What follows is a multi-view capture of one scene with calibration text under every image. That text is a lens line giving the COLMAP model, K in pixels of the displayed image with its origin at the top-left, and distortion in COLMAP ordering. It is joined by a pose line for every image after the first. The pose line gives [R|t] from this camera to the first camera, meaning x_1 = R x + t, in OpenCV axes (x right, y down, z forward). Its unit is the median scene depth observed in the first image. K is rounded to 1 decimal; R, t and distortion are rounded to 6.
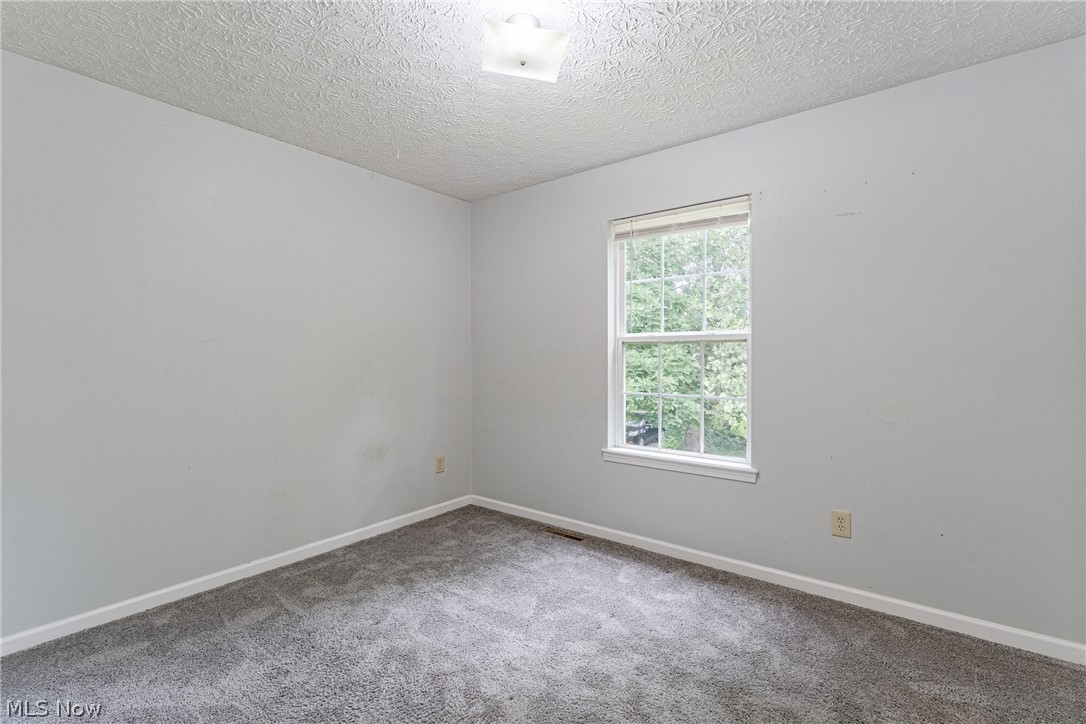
lens RADIAL K [[502.5, 0, 545.1], [0, 502.5, 359.6], [0, 0, 1]] dist [-0.001547, -0.000062]
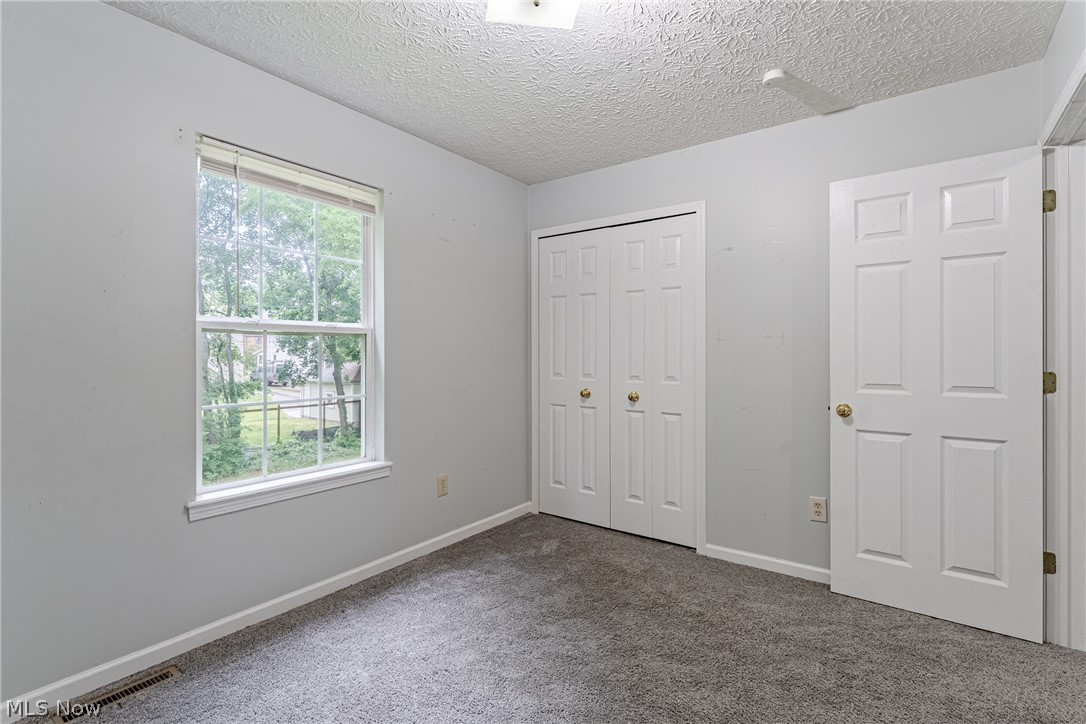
lens RADIAL K [[502.5, 0, 545.1], [0, 502.5, 359.6], [0, 0, 1]] dist [-0.001547, -0.000062]
pose [[-0.039145, -0.006958, 0.999209, -0.631067], [0.007441, 0.999946, 0.007255, 0.003790], [-0.999206, 0.007719, -0.039091, 0.738706]]
